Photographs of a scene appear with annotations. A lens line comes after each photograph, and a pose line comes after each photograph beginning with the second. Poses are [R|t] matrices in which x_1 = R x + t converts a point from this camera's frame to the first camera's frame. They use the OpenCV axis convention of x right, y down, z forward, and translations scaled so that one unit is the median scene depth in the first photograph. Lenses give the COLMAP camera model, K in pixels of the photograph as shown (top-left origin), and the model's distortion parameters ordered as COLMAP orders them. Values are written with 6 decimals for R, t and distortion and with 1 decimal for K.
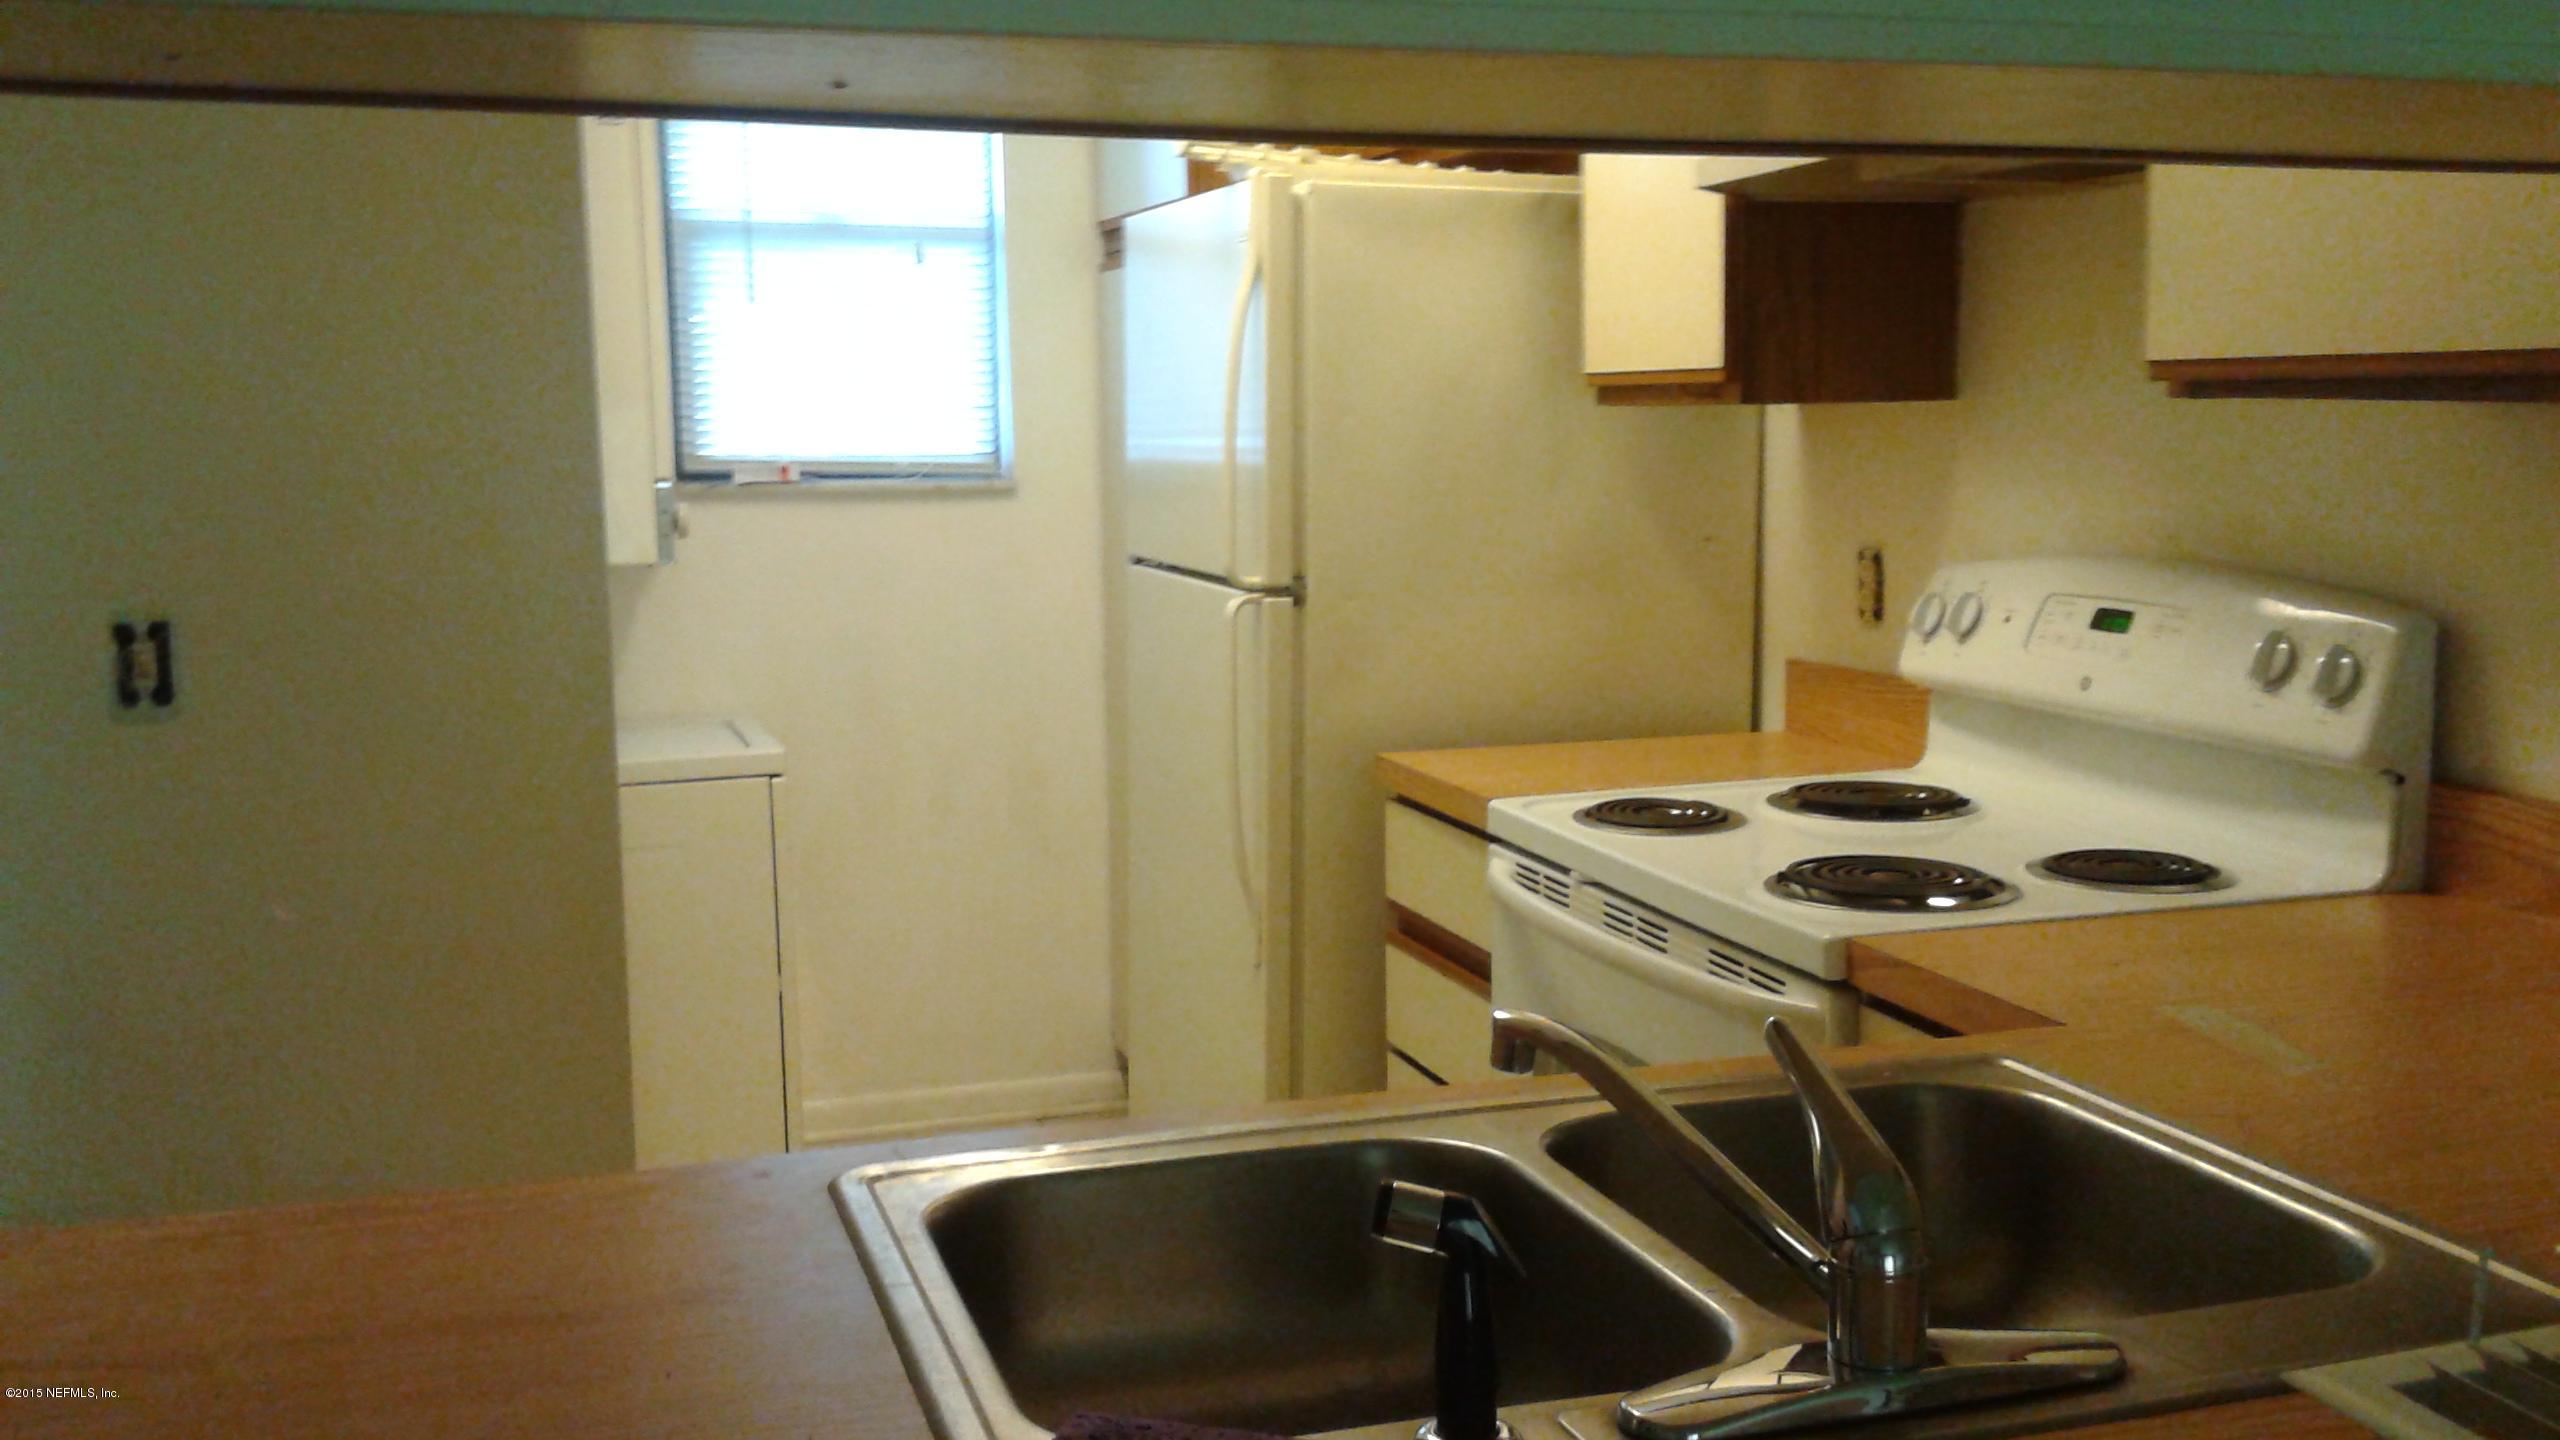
lens RADIAL K [[2377.1, 0, 1288.8], [0, 2377.1, 629.5], [0, 0, 1]] dist [0.091416, -0.185467]
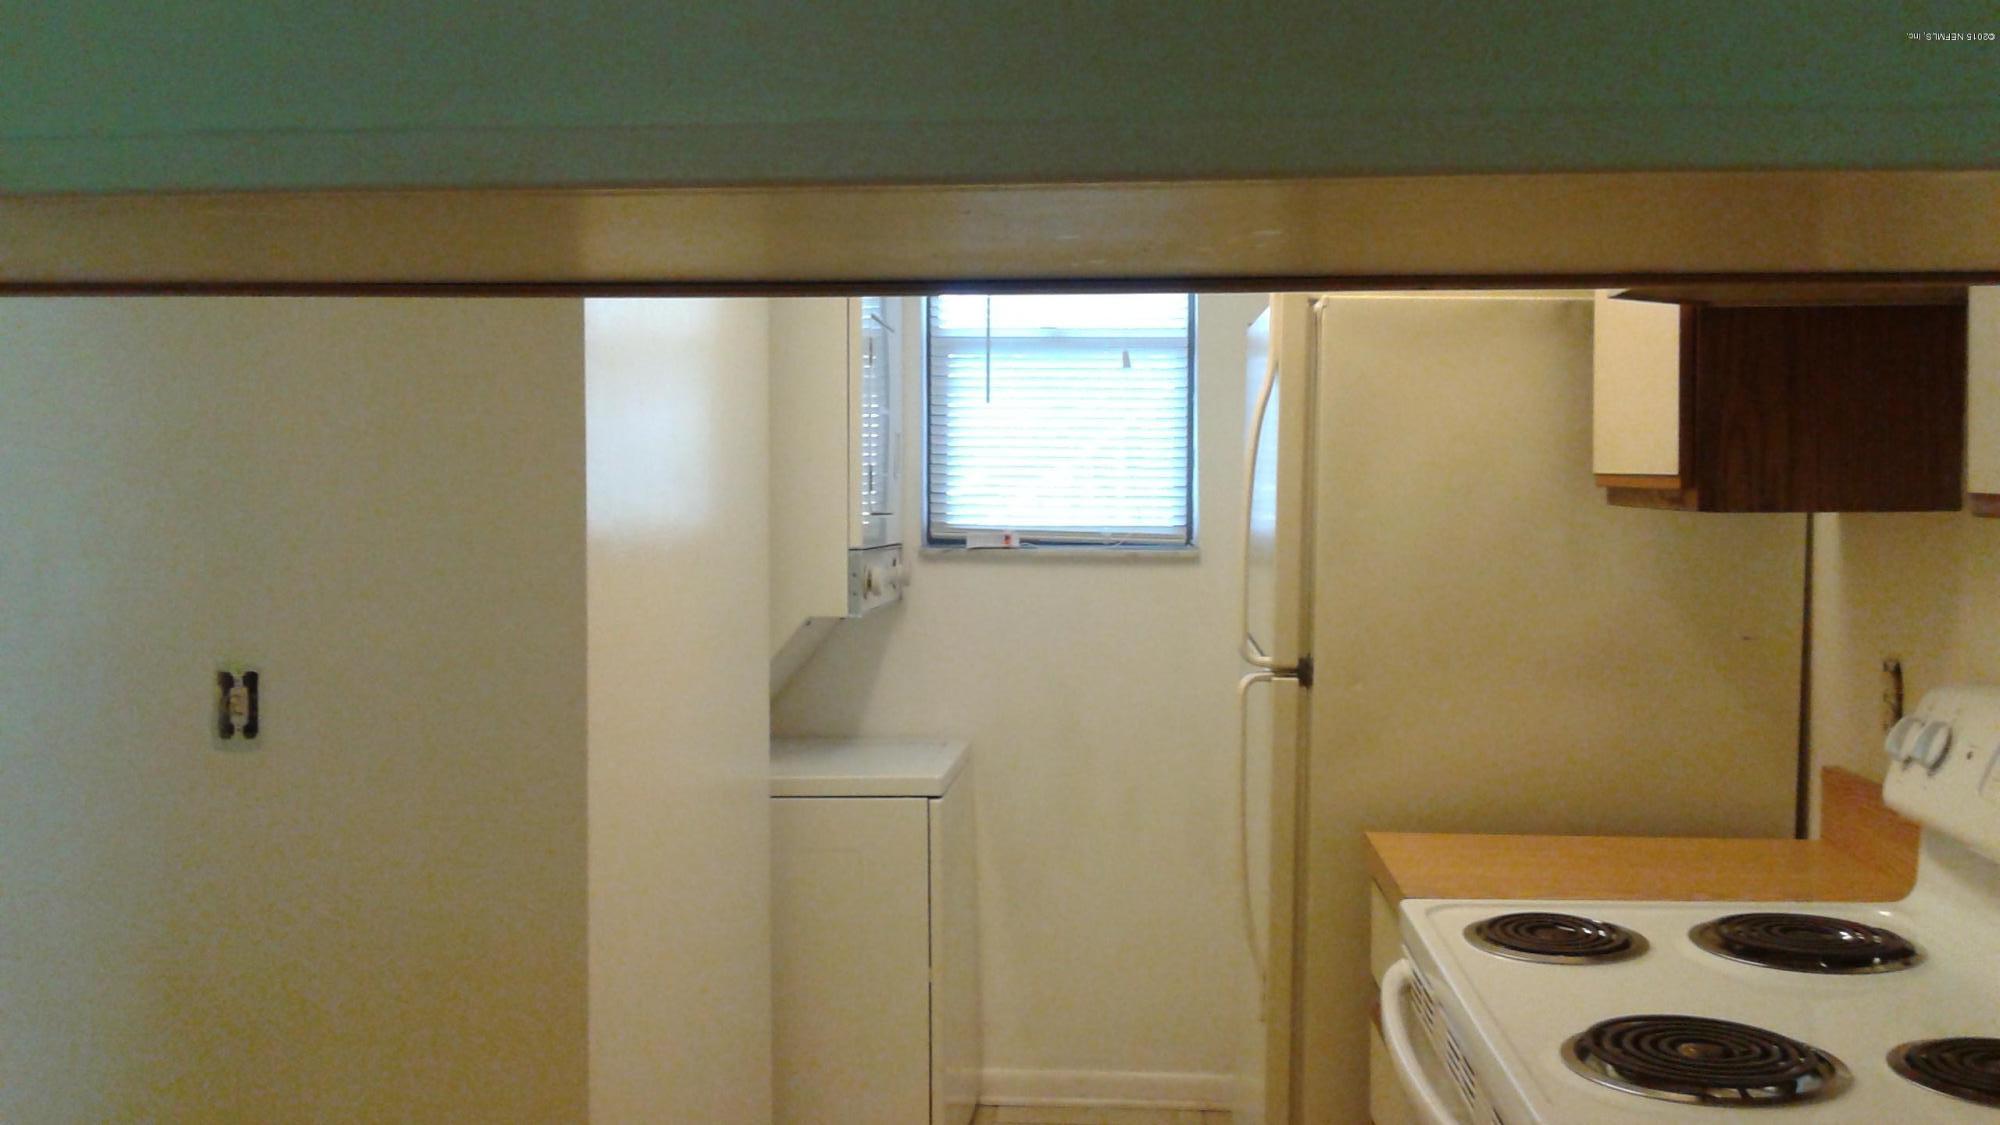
lens RADIAL K [[1857.1, 0, 1006.9], [0, 1857.1, 491.8], [0, 0, 1]] dist [0.091416, -0.185467]
pose [[0.926558, 0.014334, -0.375879, 0.187366], [-0.043008, 0.996757, -0.068007, -0.033112], [0.373686, 0.079178, 0.924170, 0.157030]]
